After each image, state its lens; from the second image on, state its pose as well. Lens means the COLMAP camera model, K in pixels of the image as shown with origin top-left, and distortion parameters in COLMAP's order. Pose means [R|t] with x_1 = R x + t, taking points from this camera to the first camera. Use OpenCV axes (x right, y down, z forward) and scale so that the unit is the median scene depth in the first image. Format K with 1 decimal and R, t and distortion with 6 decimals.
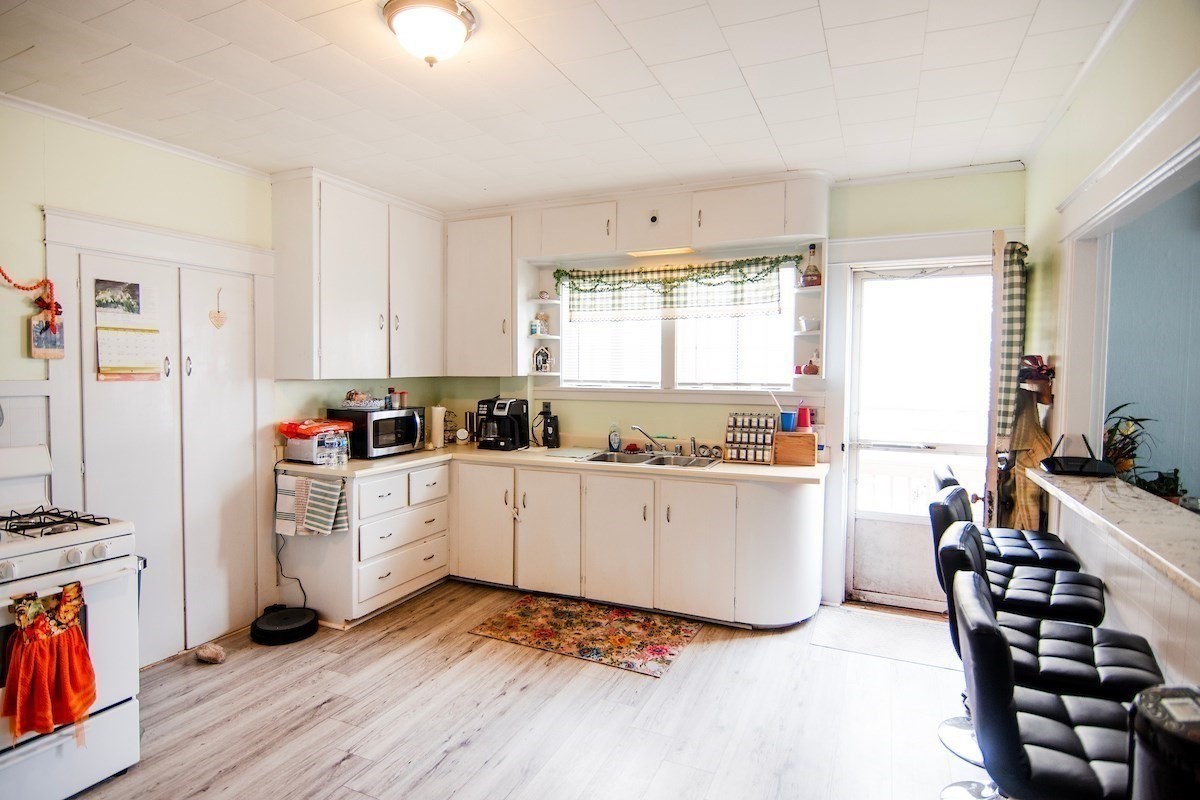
lens RADIAL K [[629.8, 0, 589.7], [0, 629.8, 400.0], [0, 0, 1]] dist [-0.002507, -0.000728]
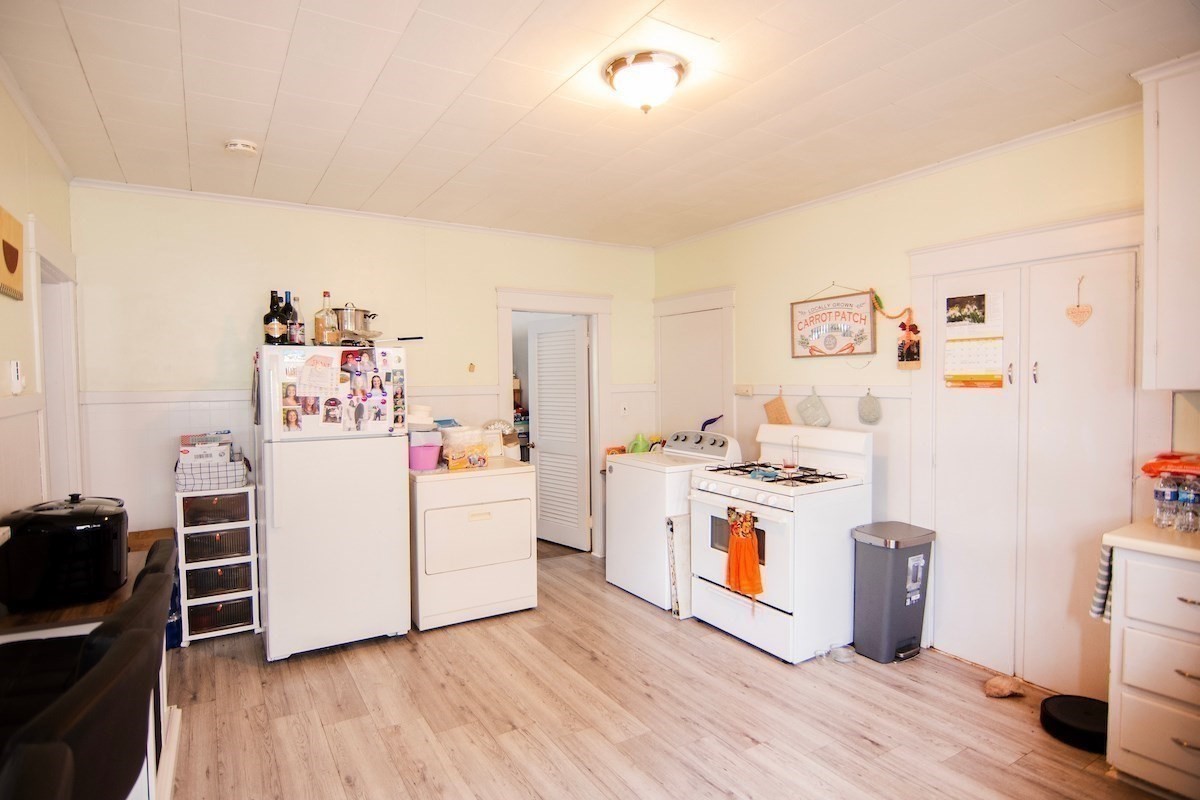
lens RADIAL K [[629.8, 0, 589.7], [0, 629.8, 400.0], [0, 0, 1]] dist [-0.002507, -0.000728]
pose [[-0.544356, 0.028309, -0.838376, 0.519349], [-0.030395, 0.998108, 0.053438, -0.047568], [0.838303, 0.054571, -0.542466, 1.051191]]
